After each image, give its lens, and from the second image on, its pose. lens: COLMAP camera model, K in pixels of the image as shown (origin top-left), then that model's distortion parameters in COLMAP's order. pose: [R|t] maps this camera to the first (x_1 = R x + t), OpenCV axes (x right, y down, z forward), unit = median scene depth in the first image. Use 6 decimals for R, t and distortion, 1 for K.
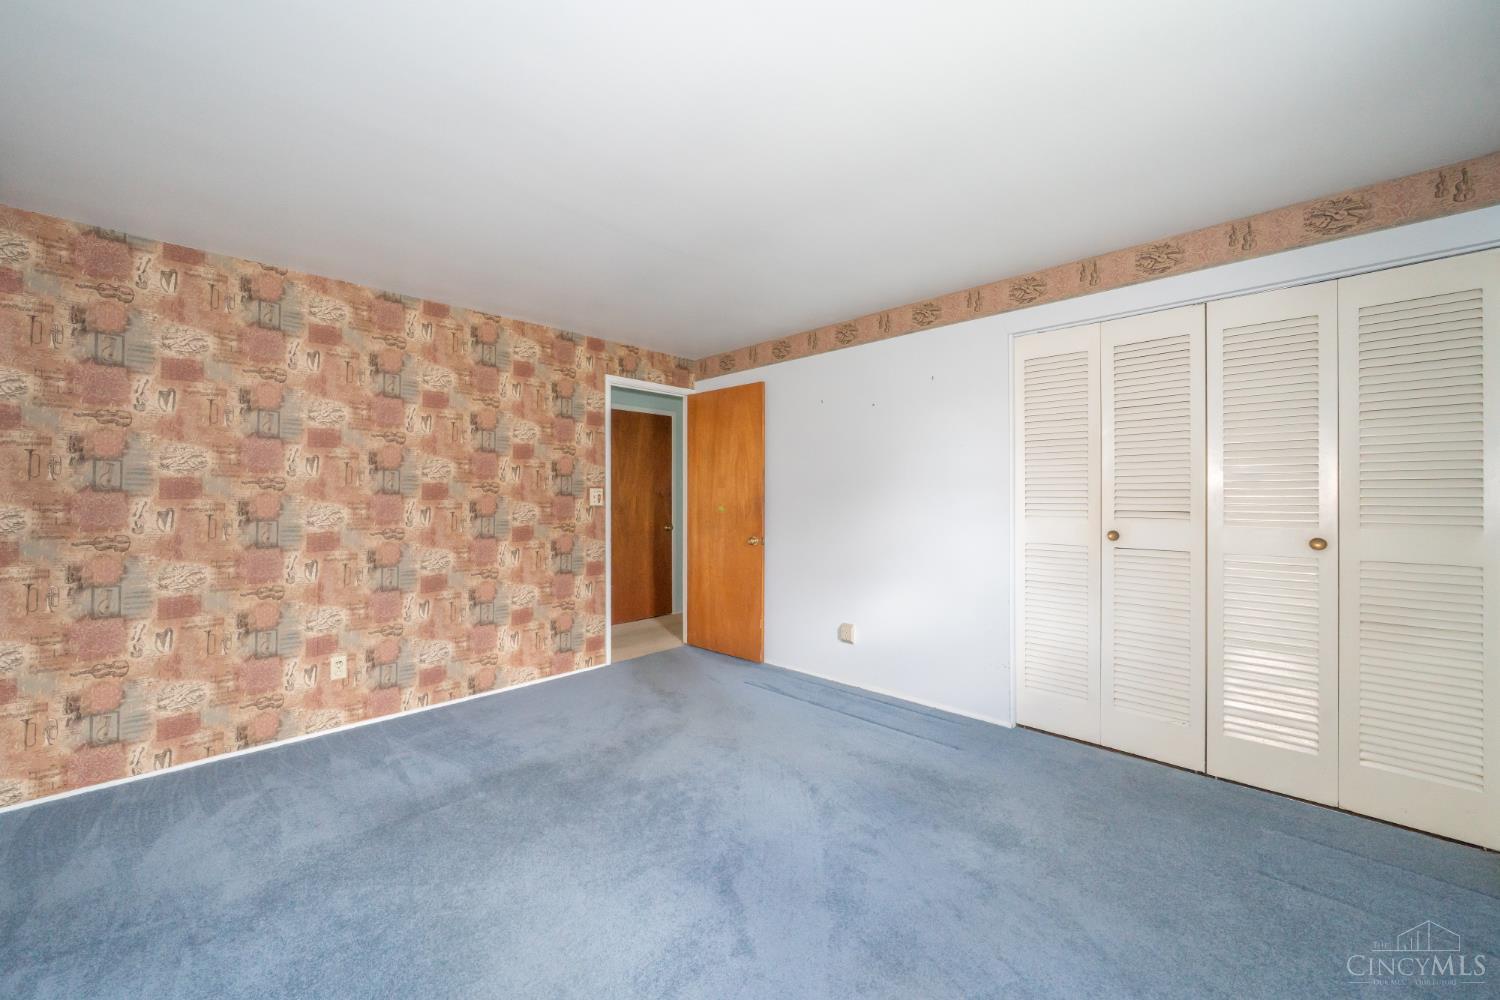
lens RADIAL K [[537.7, 0, 754.1], [0, 537.7, 492.1], [0, 0, 1]] dist [-0.001433, -0.000110]
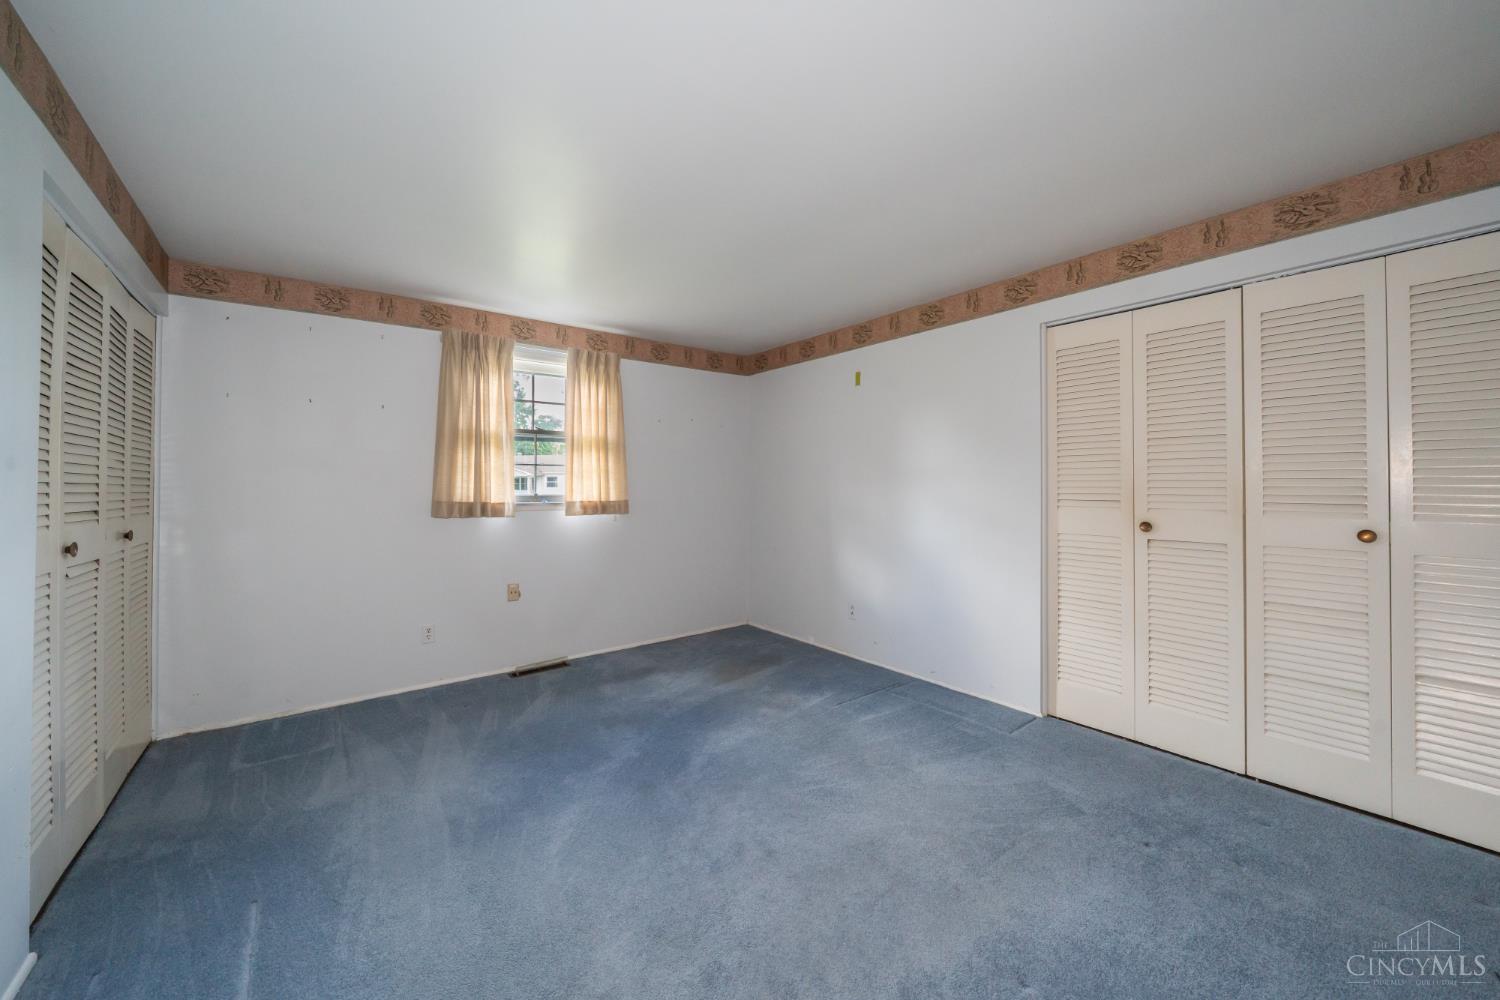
lens RADIAL K [[550.2, 0, 753.3], [0, 550.2, 478.2], [0, 0, 1]] dist [-0.000287, -0.000085]
pose [[0.988890, -0.003503, -0.148609, 0.131566], [0.002399, 0.999968, -0.007603, -0.001324], [0.148631, 0.007162, 0.988867, -0.120847]]
